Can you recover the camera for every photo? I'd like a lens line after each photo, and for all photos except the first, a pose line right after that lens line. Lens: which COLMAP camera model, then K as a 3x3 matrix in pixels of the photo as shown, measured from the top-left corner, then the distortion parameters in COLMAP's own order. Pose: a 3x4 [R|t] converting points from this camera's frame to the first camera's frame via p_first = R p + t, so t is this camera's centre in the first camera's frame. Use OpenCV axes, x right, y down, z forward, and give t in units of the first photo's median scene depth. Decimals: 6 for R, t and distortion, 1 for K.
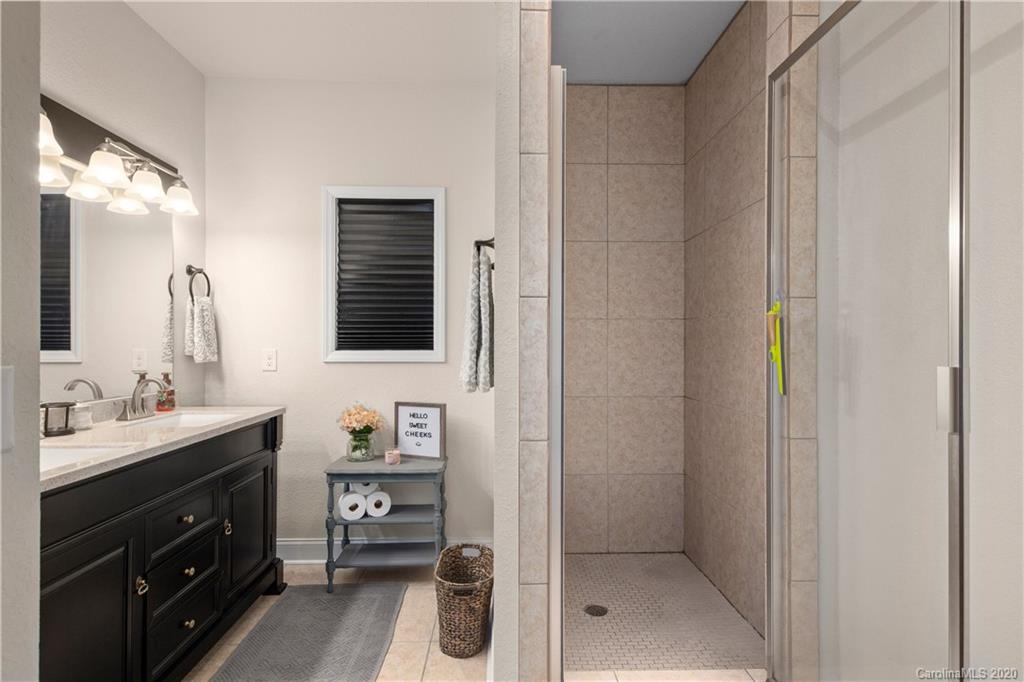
lens RADIAL K [[501.6, 0, 512.1], [0, 501.6, 342.4], [0, 0, 1]] dist [0.000563, 0.000224]
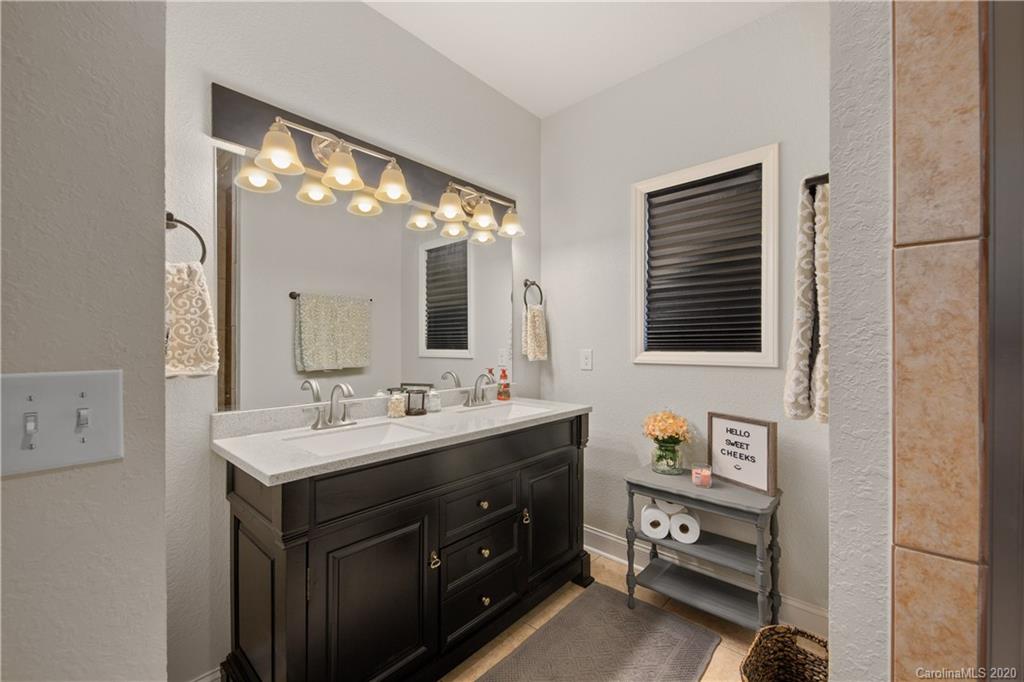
lens RADIAL K [[411.0, 0, 509.8], [0, 411.0, 345.5], [0, 0, 1]] dist [0.006432, -0.000623]
pose [[0.715392, -0.001068, -0.698723, 0.017396], [0.005411, 0.999977, 0.004012, 0.000486], [0.698703, -0.006651, 0.715381, 0.284305]]
